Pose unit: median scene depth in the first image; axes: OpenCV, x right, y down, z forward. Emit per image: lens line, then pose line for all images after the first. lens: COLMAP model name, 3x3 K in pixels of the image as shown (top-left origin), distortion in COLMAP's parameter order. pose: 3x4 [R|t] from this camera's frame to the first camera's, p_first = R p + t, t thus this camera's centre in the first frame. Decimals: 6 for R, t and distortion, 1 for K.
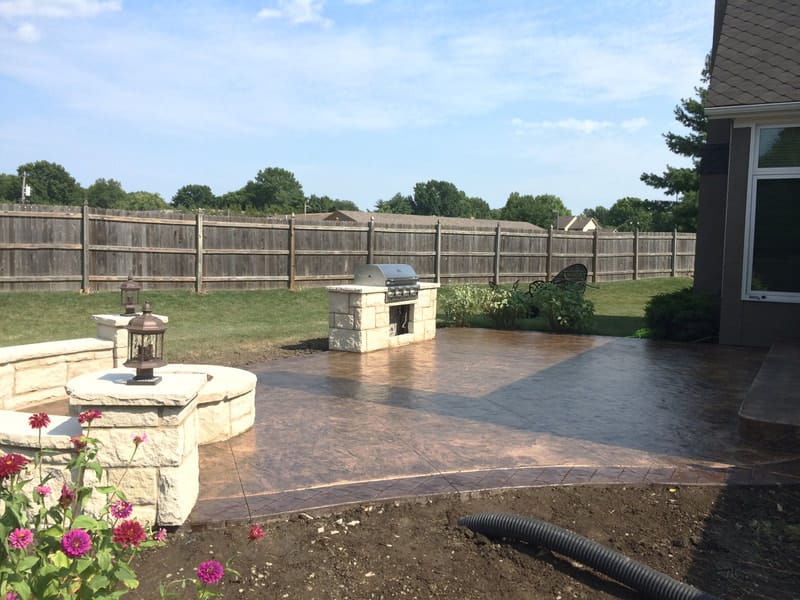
lens RADIAL K [[693.5, 0, 400.0], [0, 693.5, 300.0], [0, 0, 1]] dist [0.004396, -0.005384]
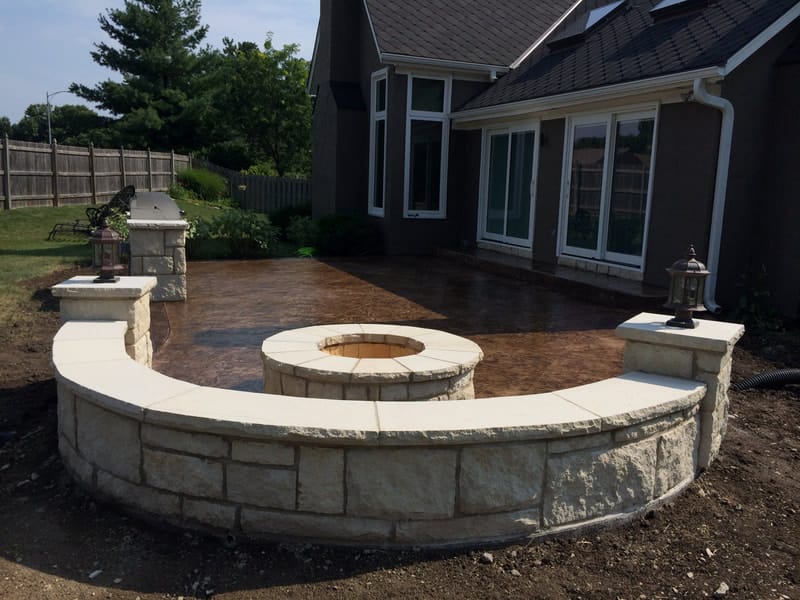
lens RADIAL K [[693.5, 0, 400.0], [0, 693.5, 300.0], [0, 0, 1]] dist [0.004396, -0.005384]
pose [[0.601829, -0.134795, 0.787167, -0.200715], [0.038468, 0.989402, 0.140015, -0.011422], [-0.797698, -0.053985, 0.600636, 0.100286]]
